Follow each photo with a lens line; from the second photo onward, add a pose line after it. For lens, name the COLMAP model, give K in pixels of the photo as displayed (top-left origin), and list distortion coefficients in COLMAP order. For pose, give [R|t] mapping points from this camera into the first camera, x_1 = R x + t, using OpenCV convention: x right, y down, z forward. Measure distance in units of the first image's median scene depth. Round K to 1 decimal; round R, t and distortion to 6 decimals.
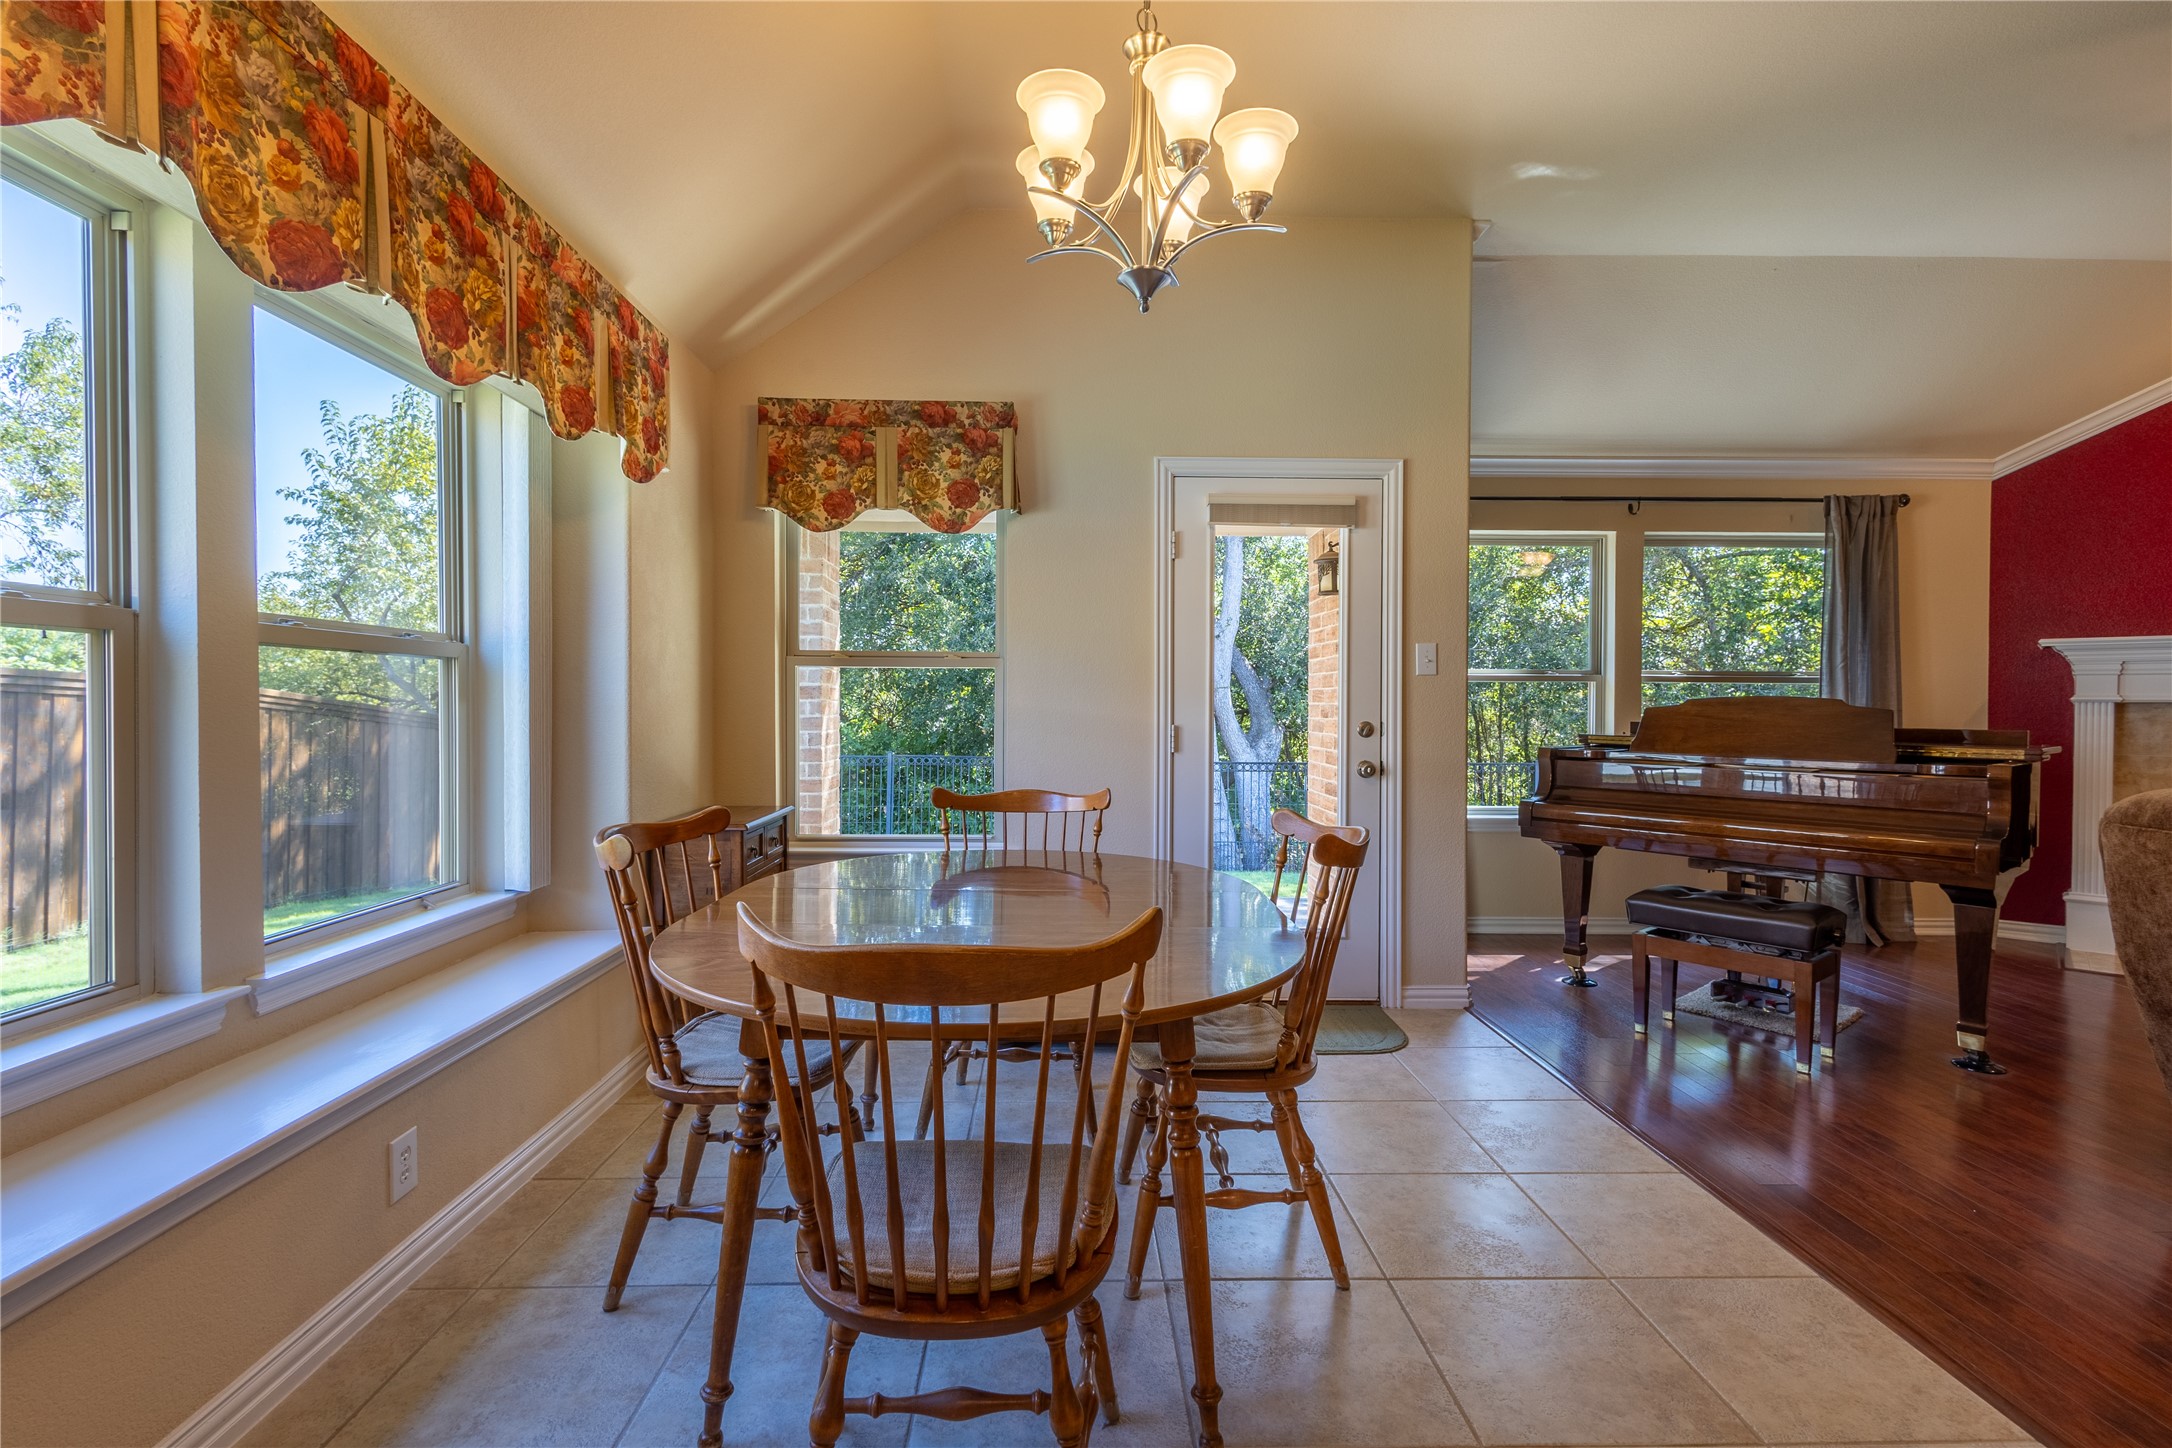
lens RADIAL K [[996.1, 0, 1086.6], [0, 996.1, 724.3], [0, 0, 1]] dist [0.005240, 0.000441]
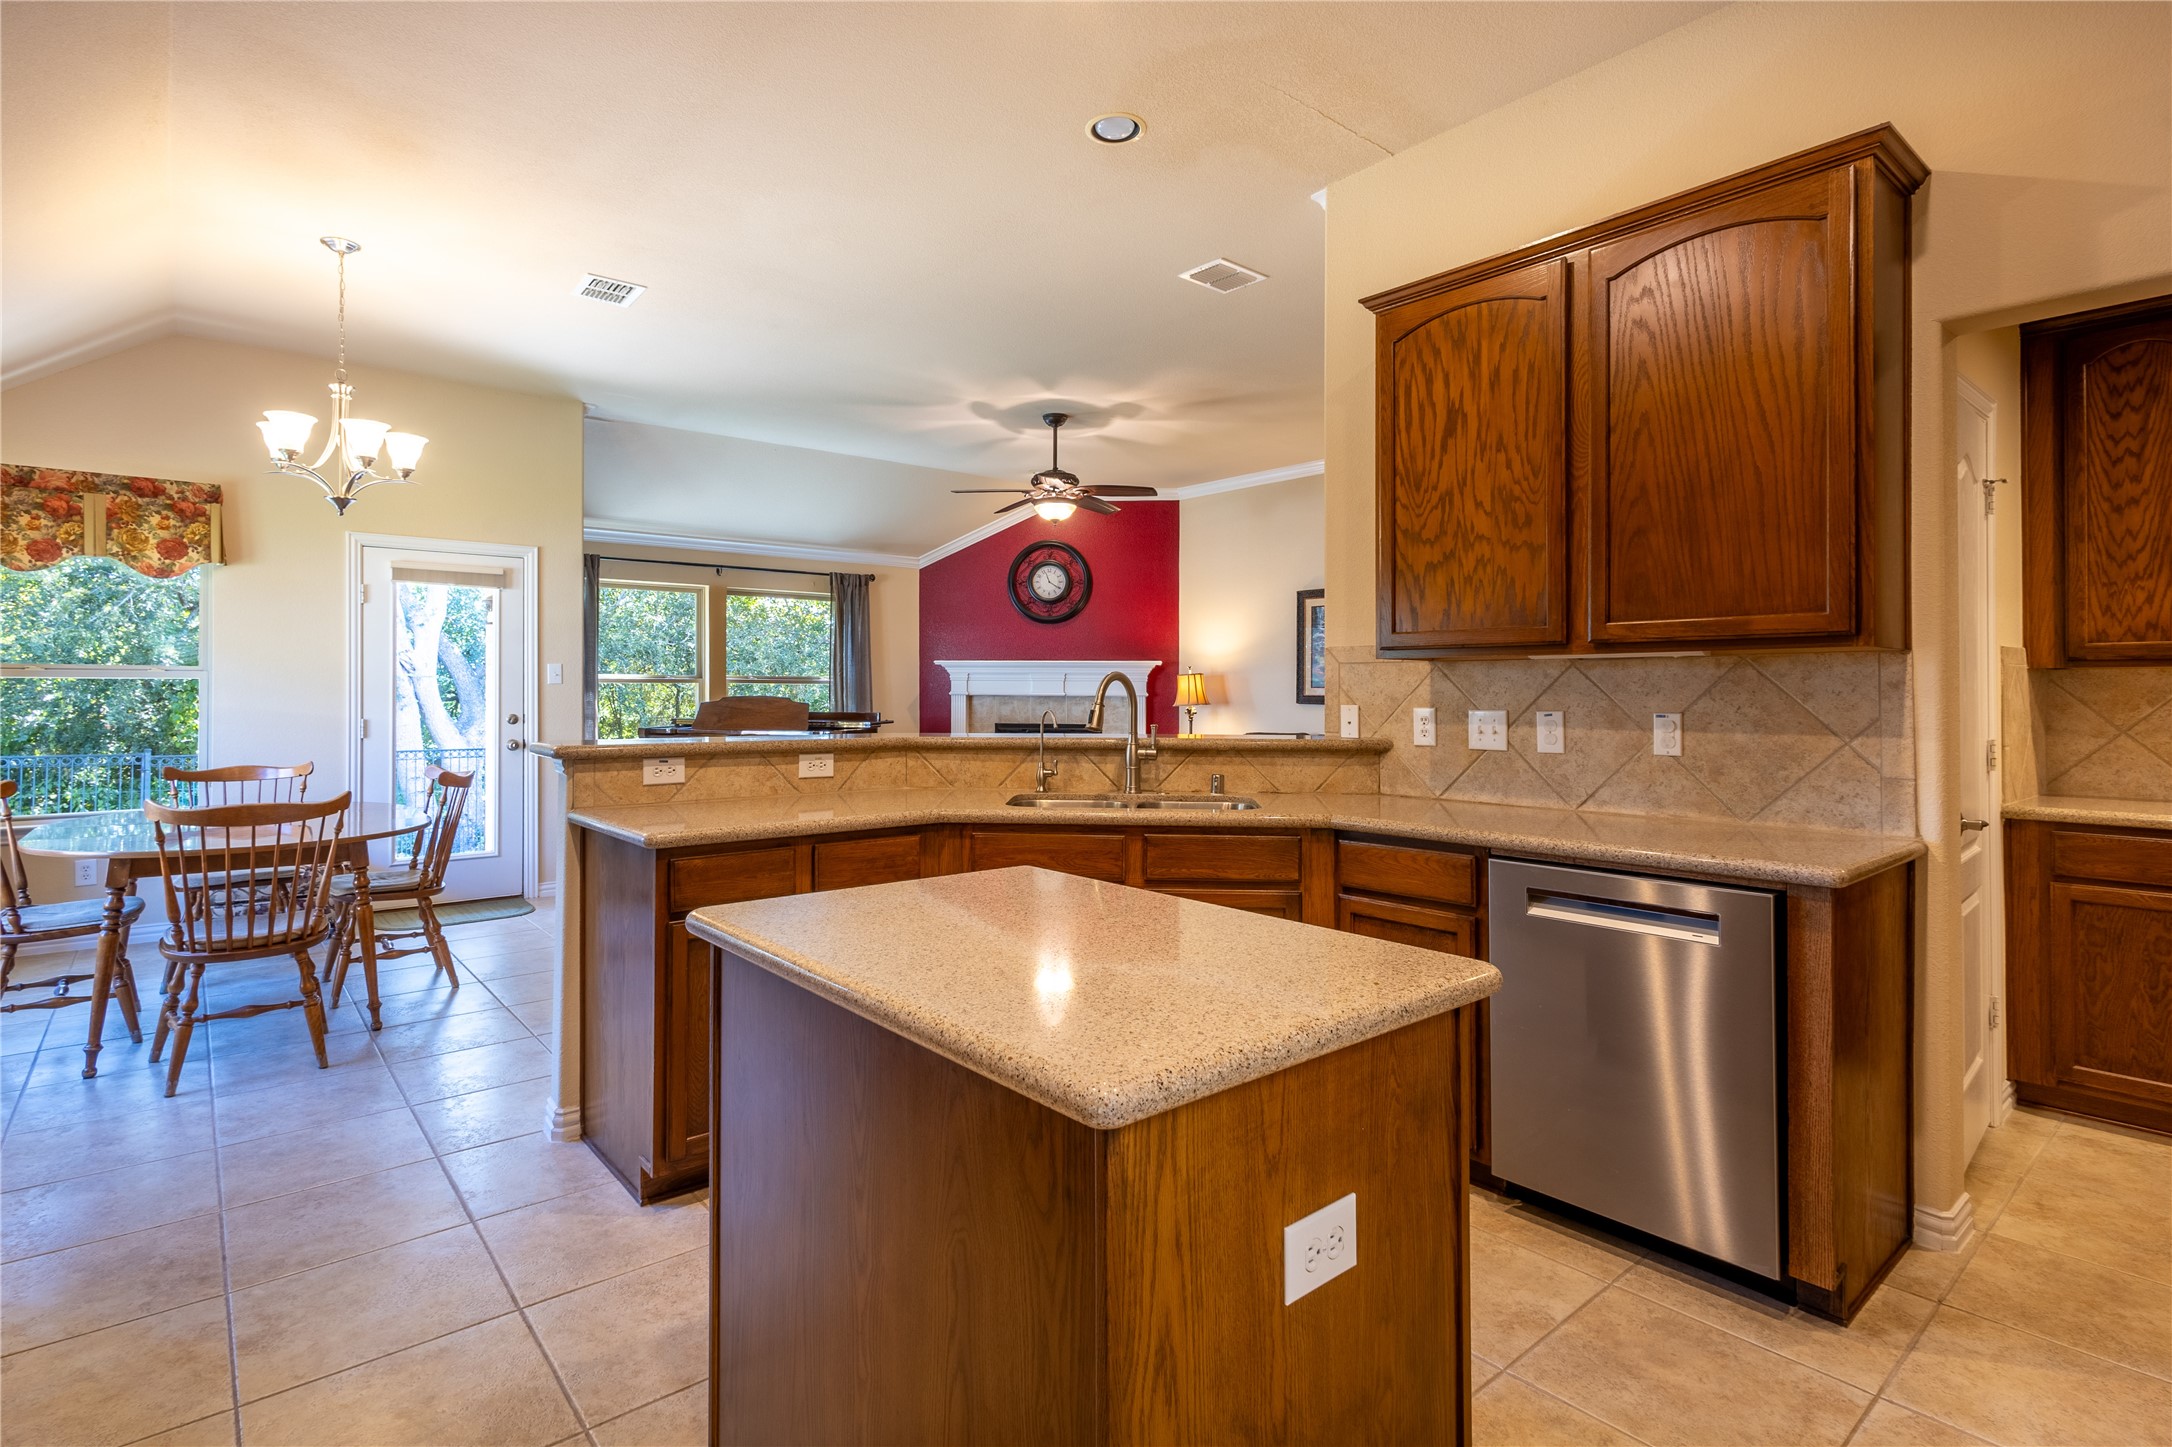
lens RADIAL K [[1048.9, 0, 1053.8], [0, 1048.9, 688.0], [0, 0, 1]] dist [0.006728, -0.001731]
pose [[0.789247, -0.003658, 0.614065, -0.058975], [0.013580, 0.999842, -0.011497, -0.013495], [-0.613926, 0.017413, 0.789172, -0.832666]]
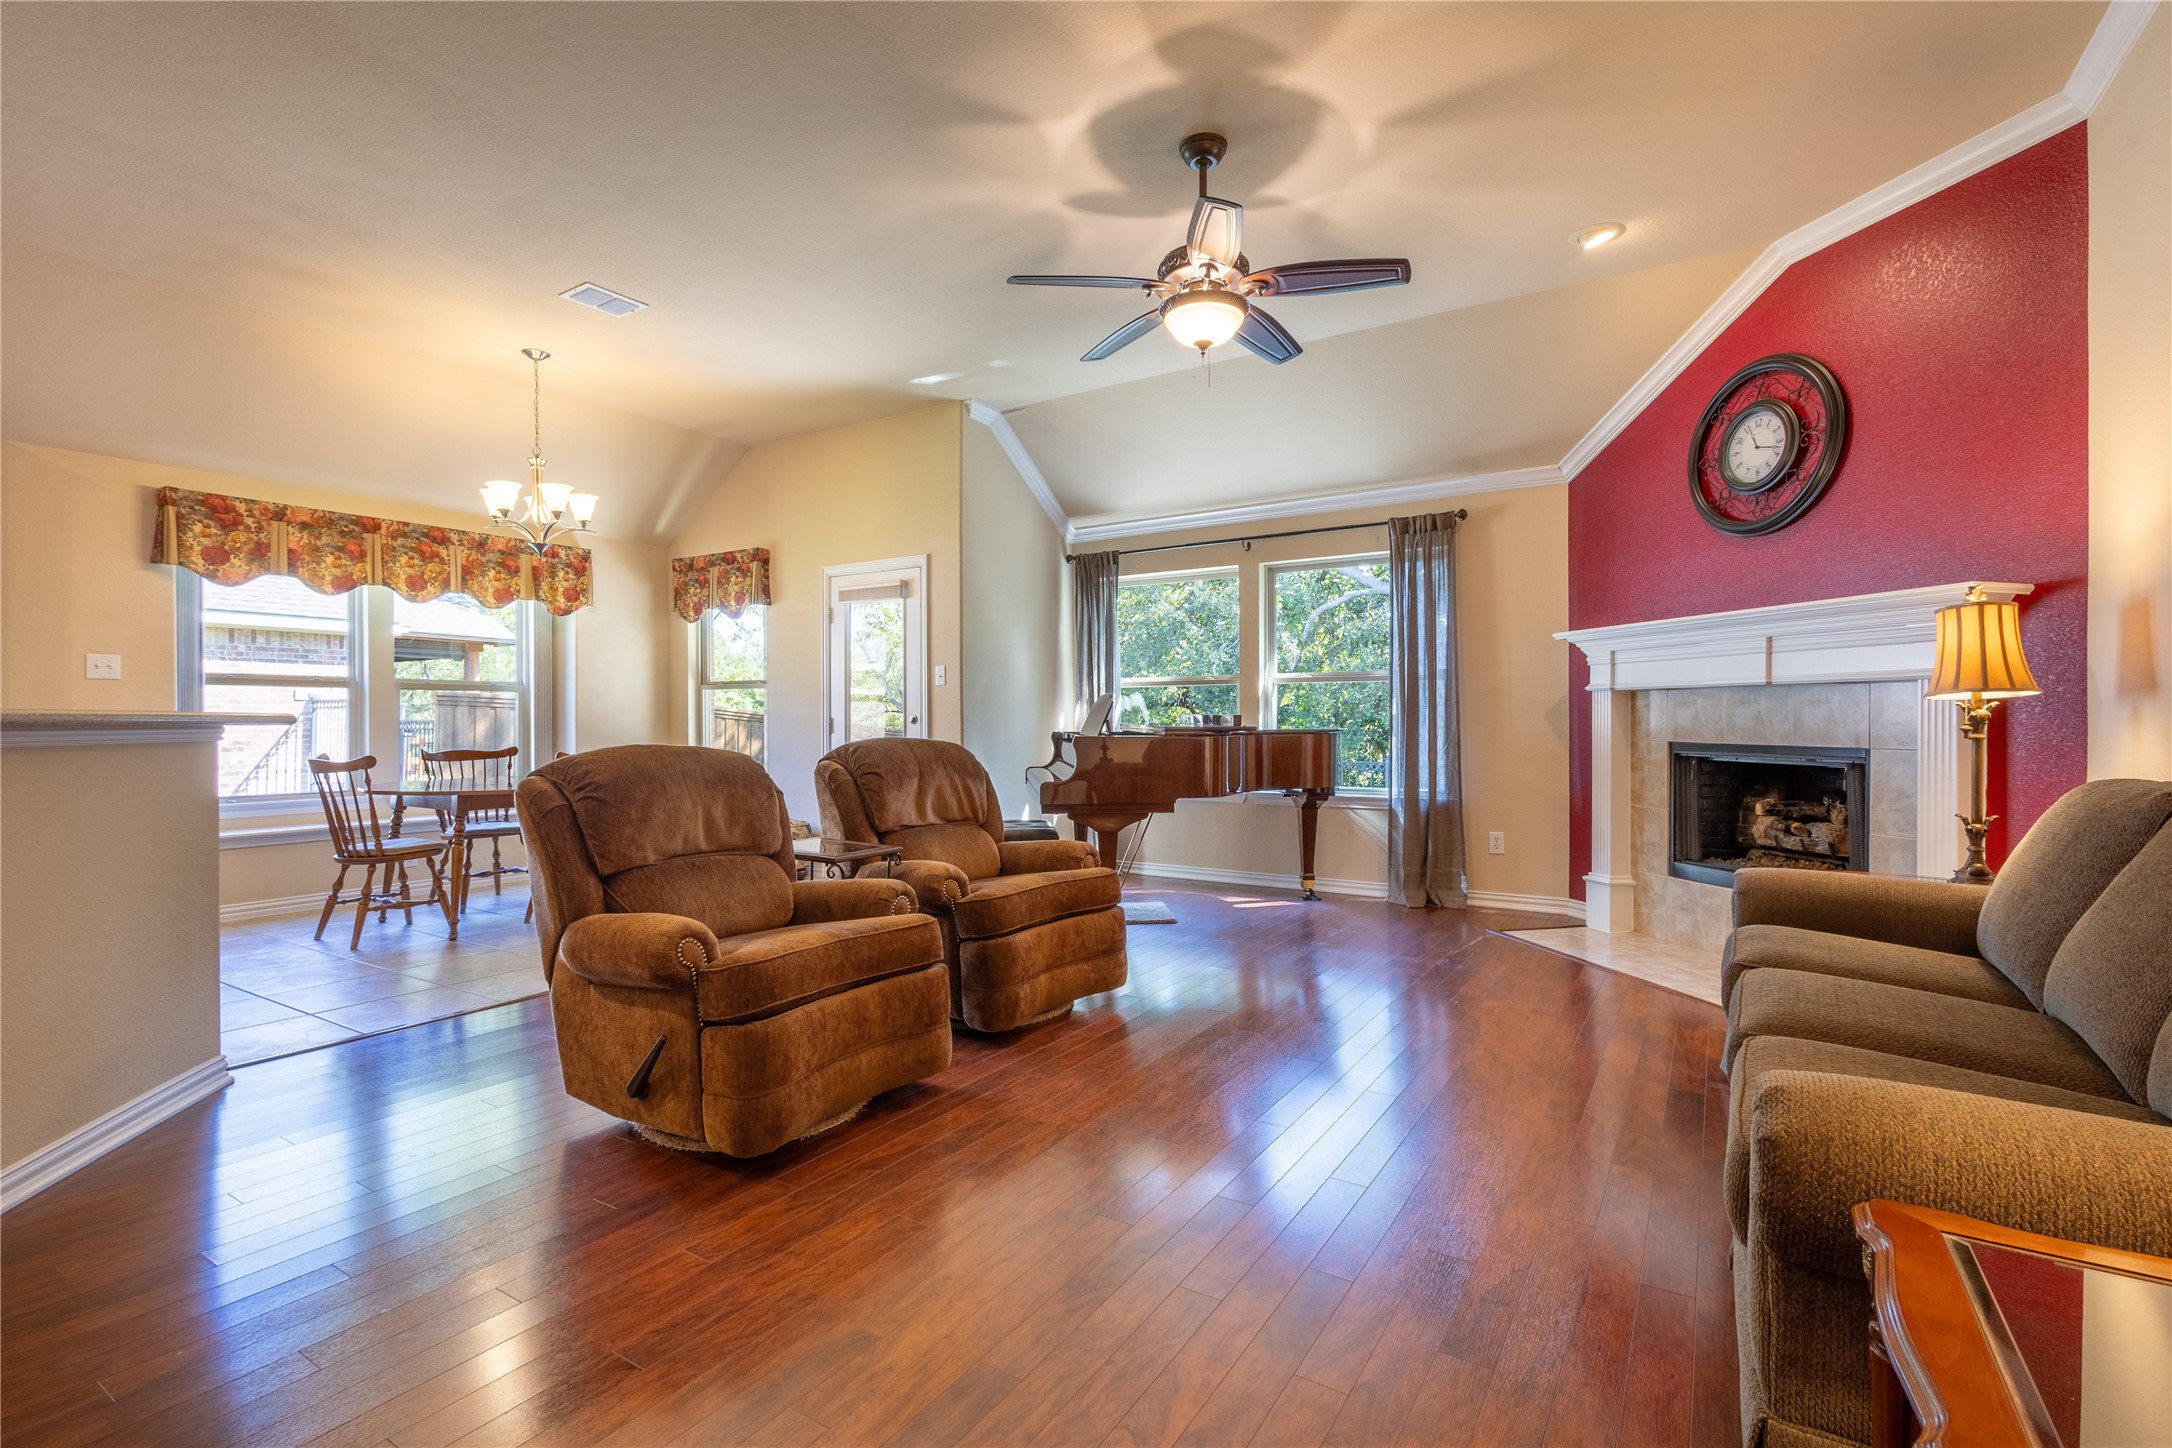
lens RADIAL K [[996.1, 0, 1081.9], [0, 996.1, 715.8], [0, 0, 1]] dist [0.005240, 0.000441]
pose [[0.830935, -0.012515, -0.556228, 1.479505], [-0.000640, 0.999725, -0.023449, 0.038138], [0.556368, 0.019841, 0.830699, -0.215782]]
